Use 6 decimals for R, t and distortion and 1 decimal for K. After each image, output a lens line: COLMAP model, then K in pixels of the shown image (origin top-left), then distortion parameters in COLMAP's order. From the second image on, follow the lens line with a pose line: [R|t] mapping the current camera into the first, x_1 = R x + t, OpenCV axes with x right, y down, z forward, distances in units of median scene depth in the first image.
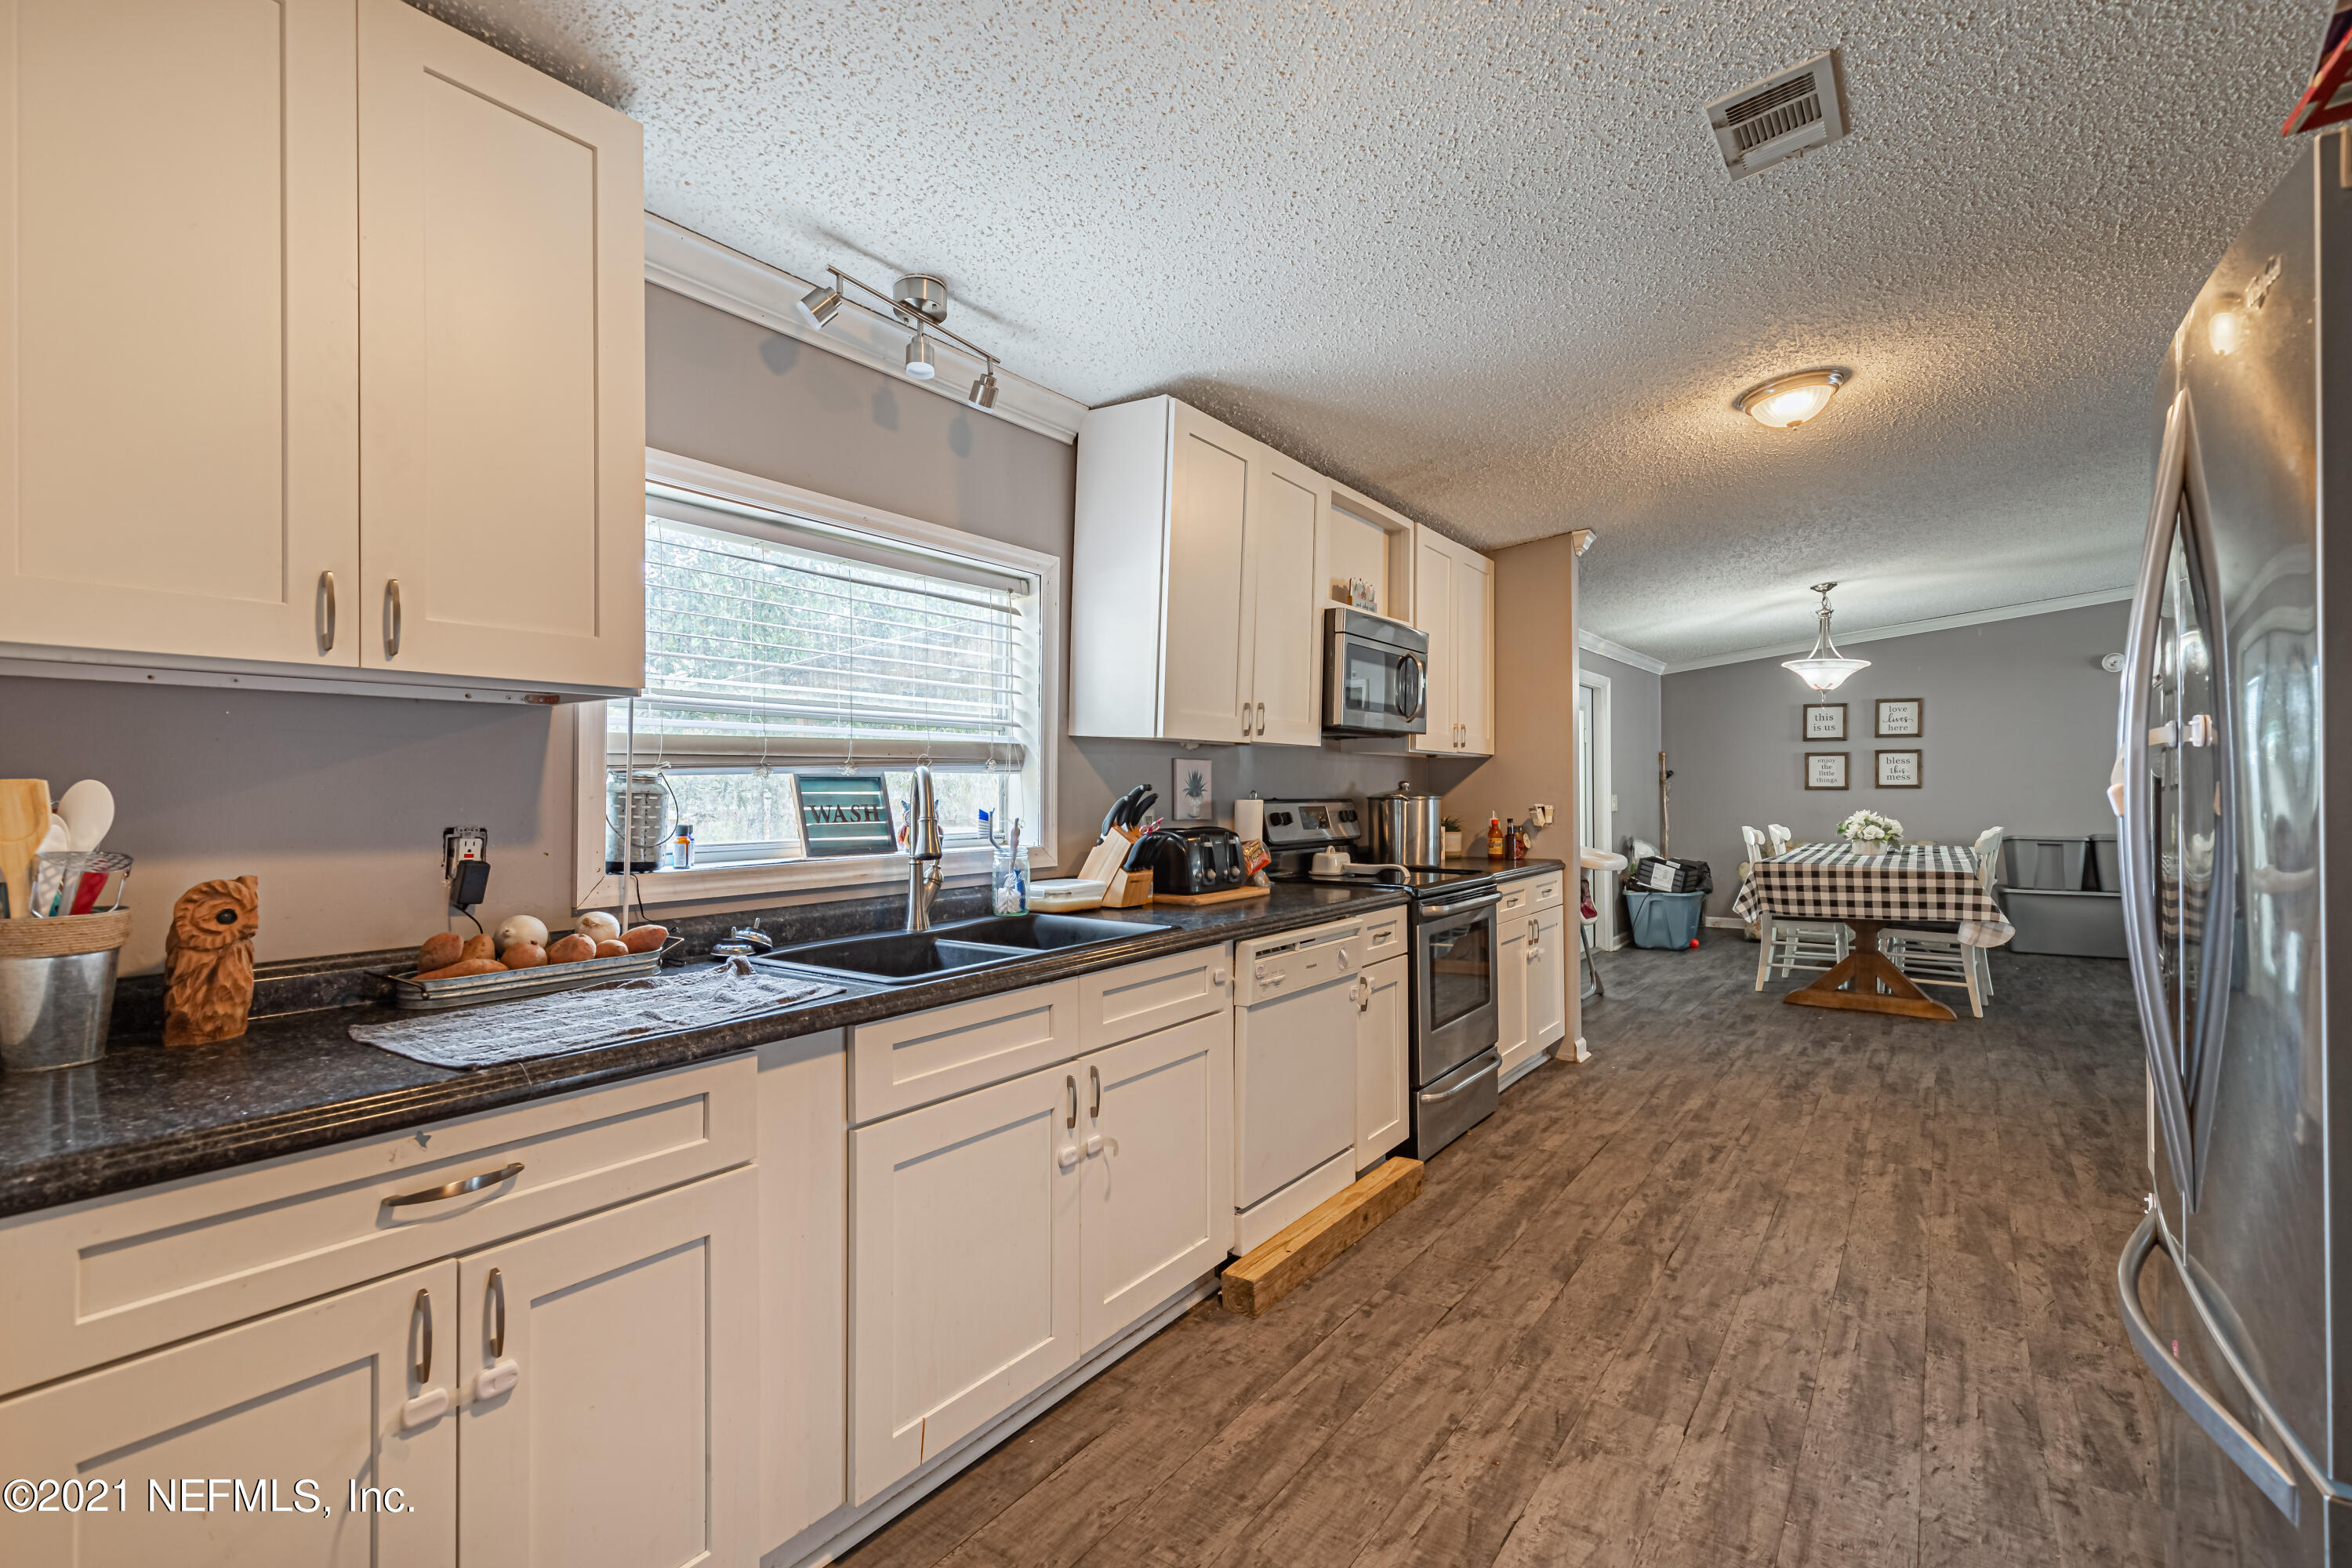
lens RADIAL K [[1057.8, 0, 1176.0], [0, 1057.8, 784.0], [0, 0, 1]] dist [0.008404, -0.000772]
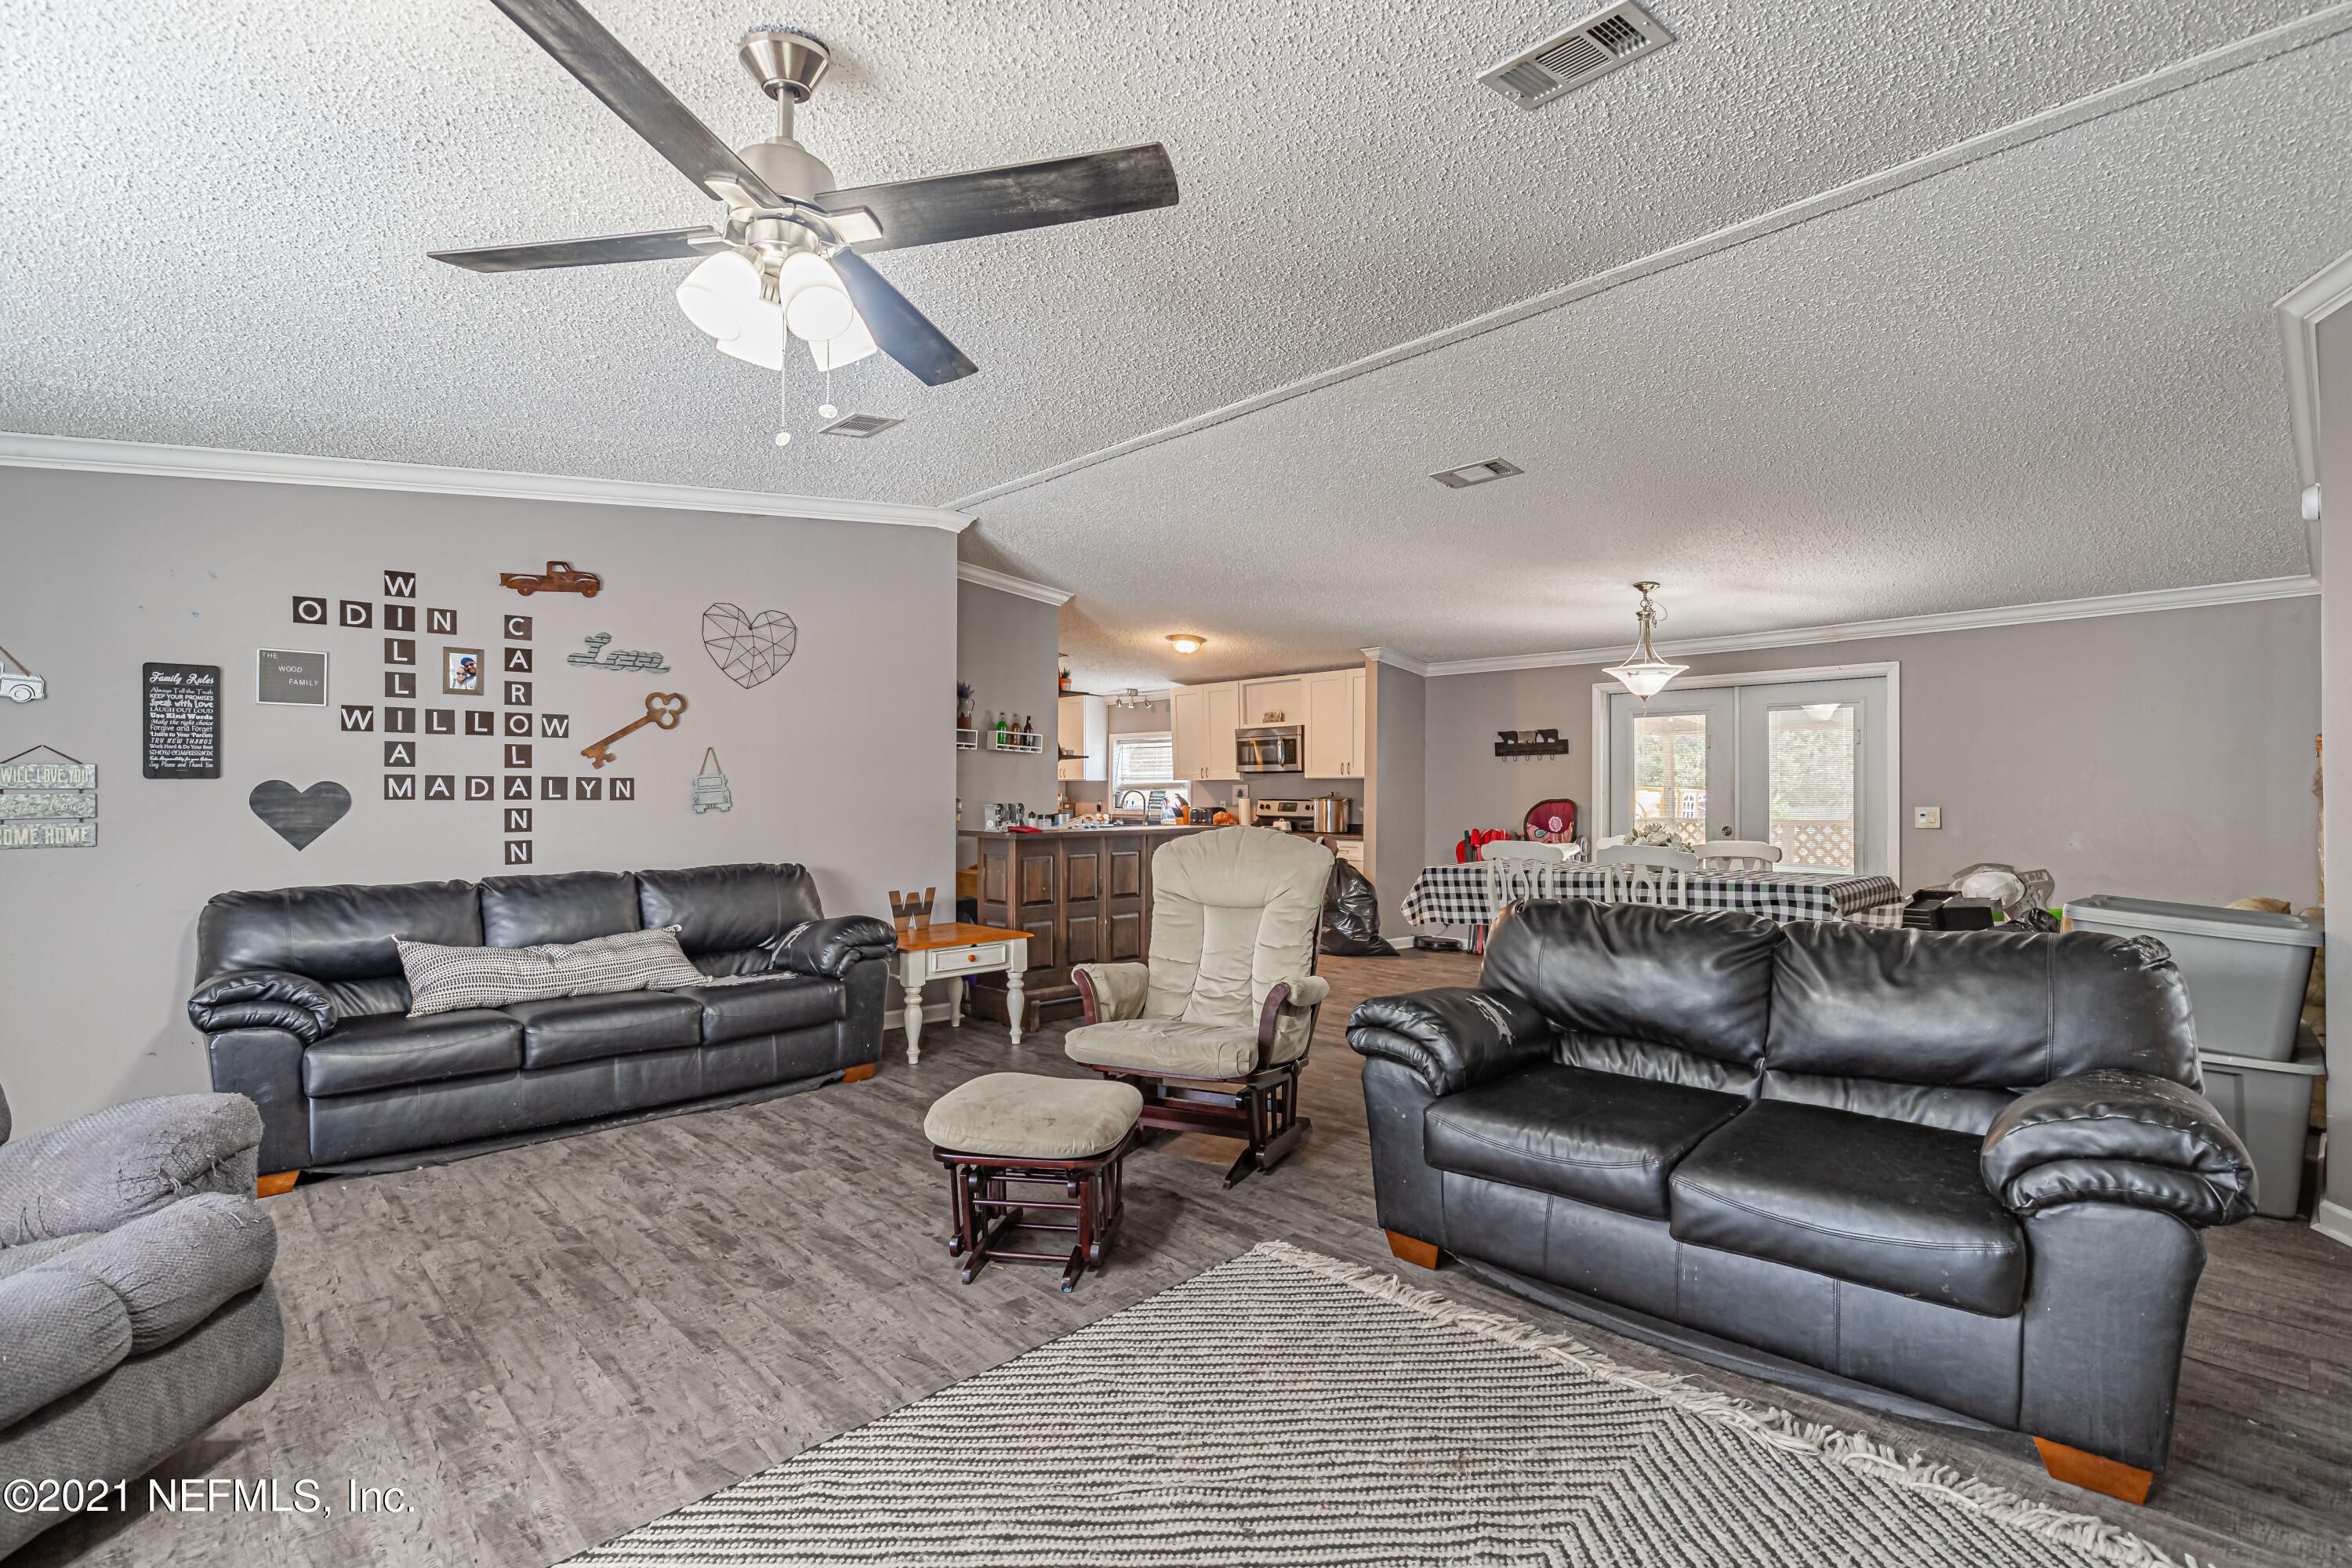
lens RADIAL K [[1099.3, 0, 1176.0], [0, 1099.3, 784.0], [0, 0, 1]] dist [-0.001297, -0.000222]
pose [[-0.192090, -0.004501, -0.981367, 3.996421], [0.002874, 0.999983, -0.005149, -0.012920], [0.981373, -0.003809, -0.192074, 1.871084]]
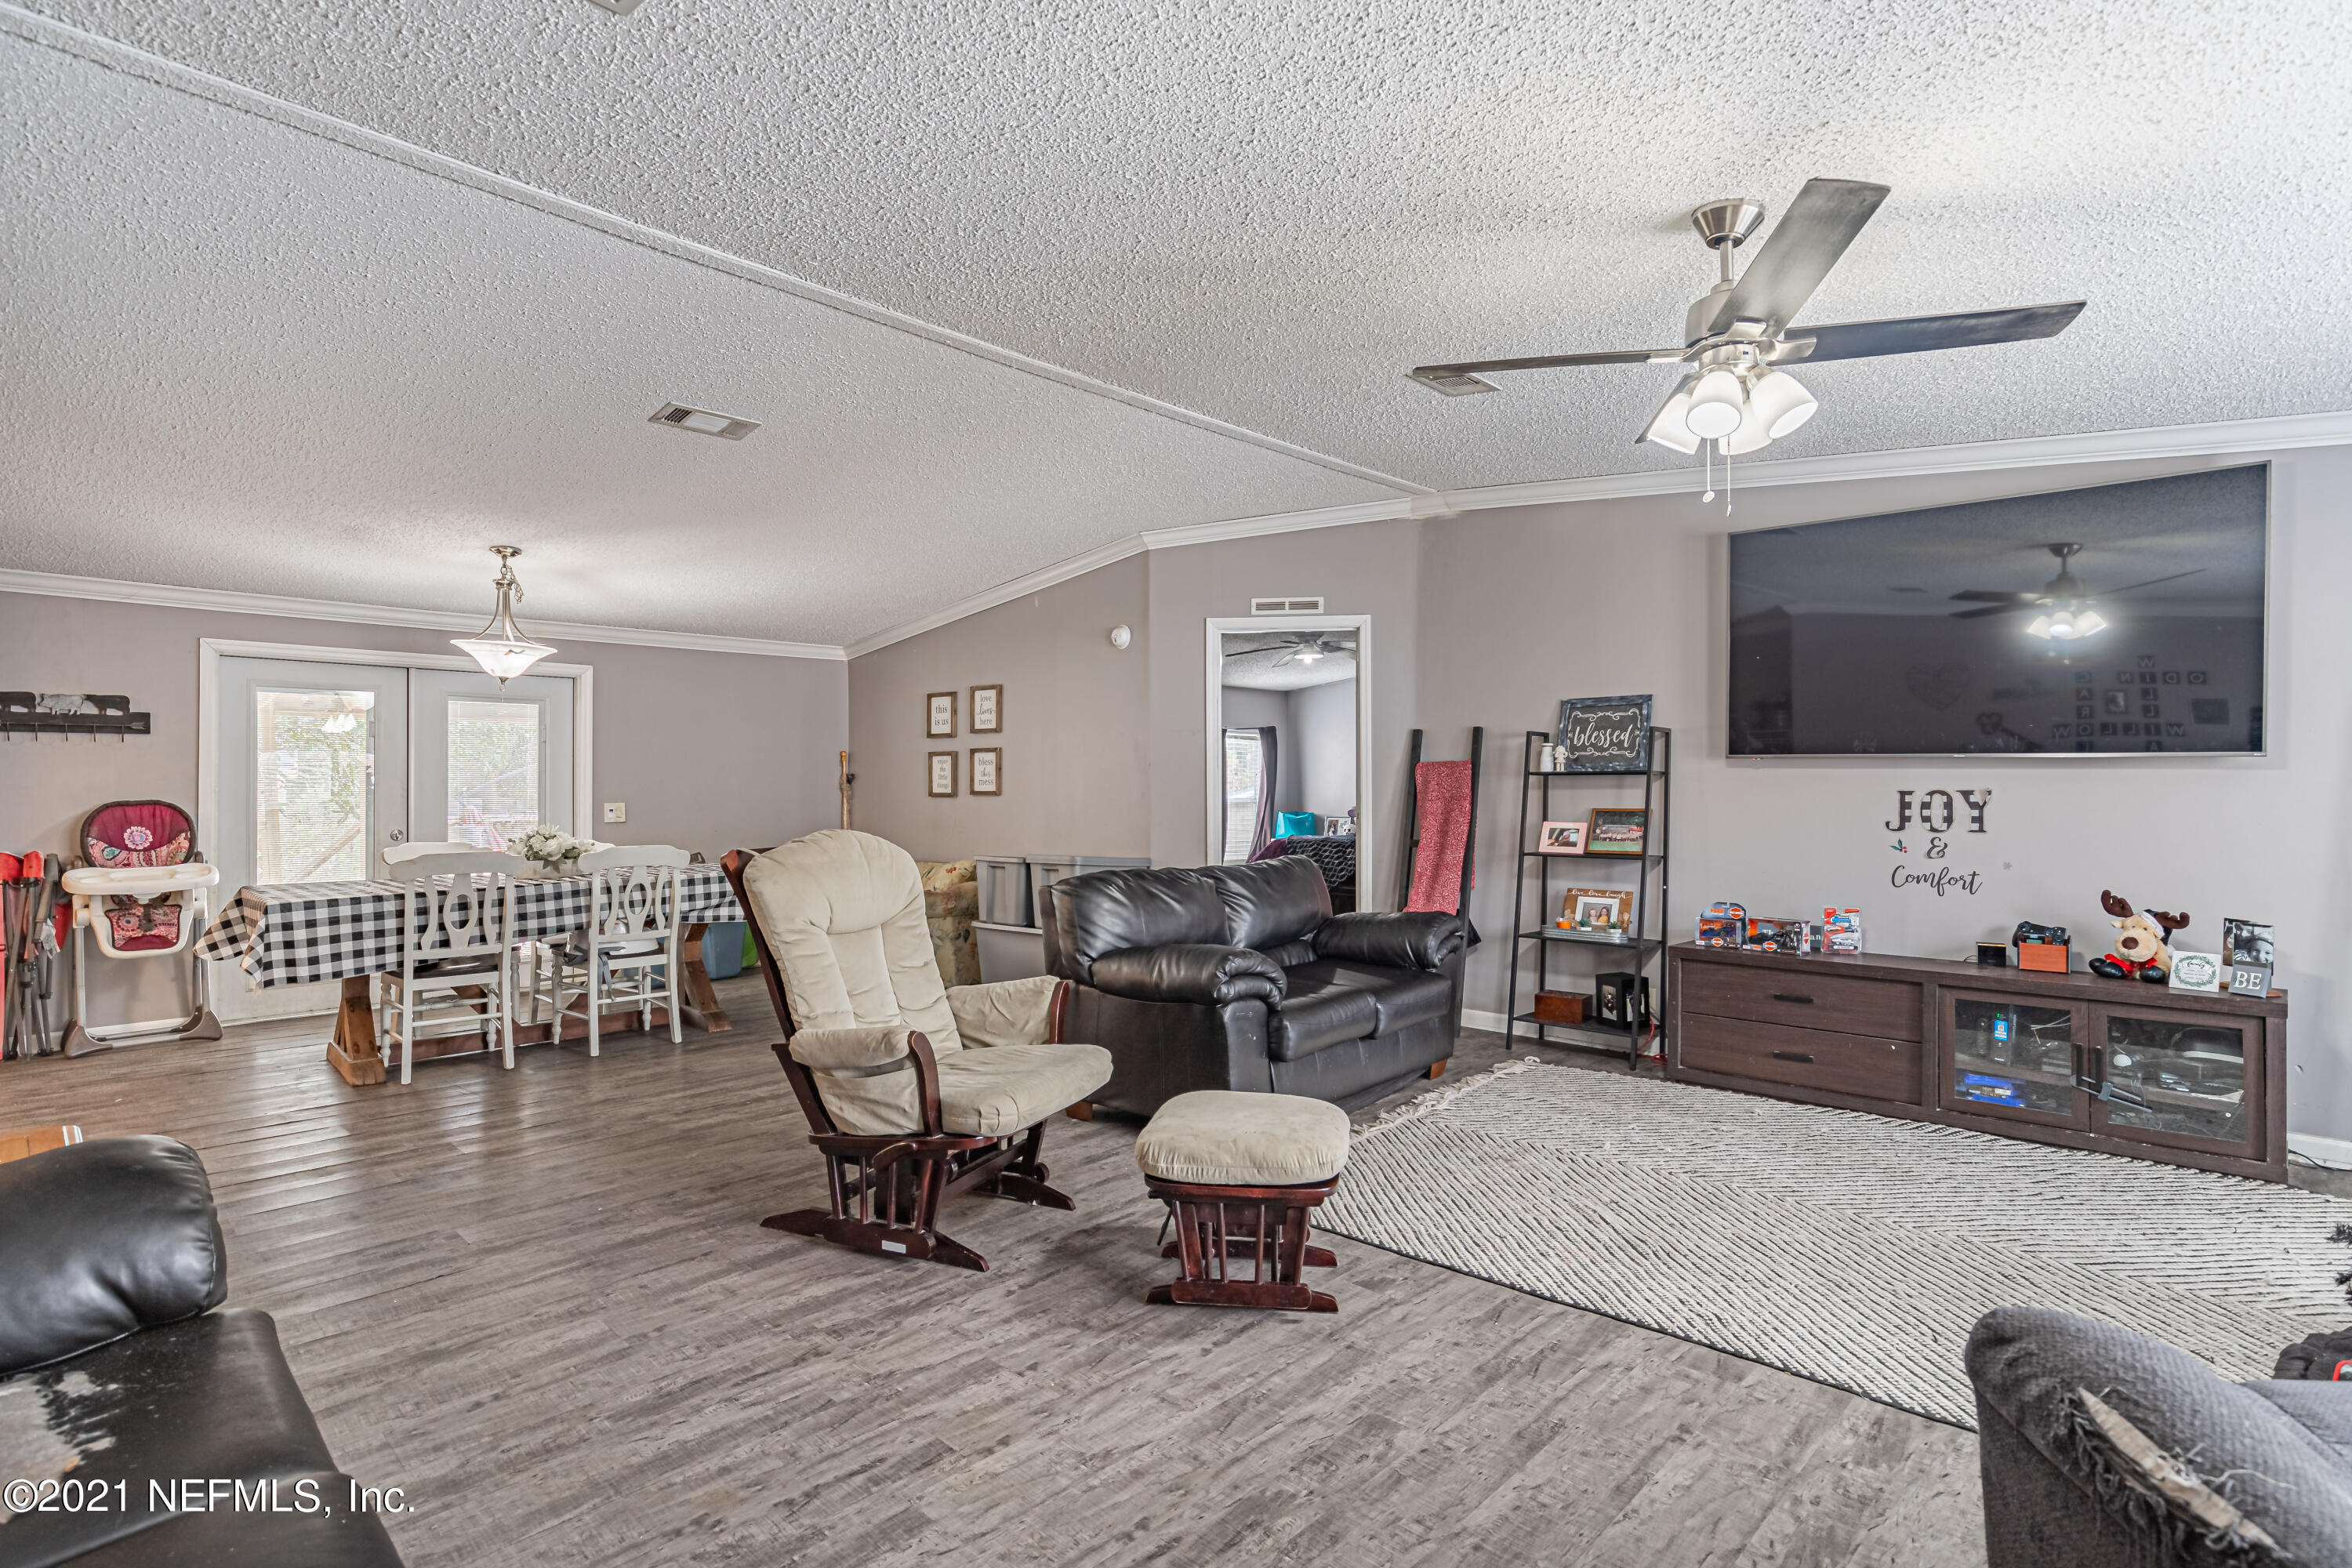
lens RADIAL K [[1149.3, 0, 1176.0], [0, 1149.3, 784.0], [0, 0, 1]] dist [0.000284, -0.000202]
pose [[0.989329, -0.000889, -0.145693, 3.030800], [0.000615, 0.999998, -0.001928, -0.009147], [0.145694, 0.001818, 0.989328, 0.465168]]
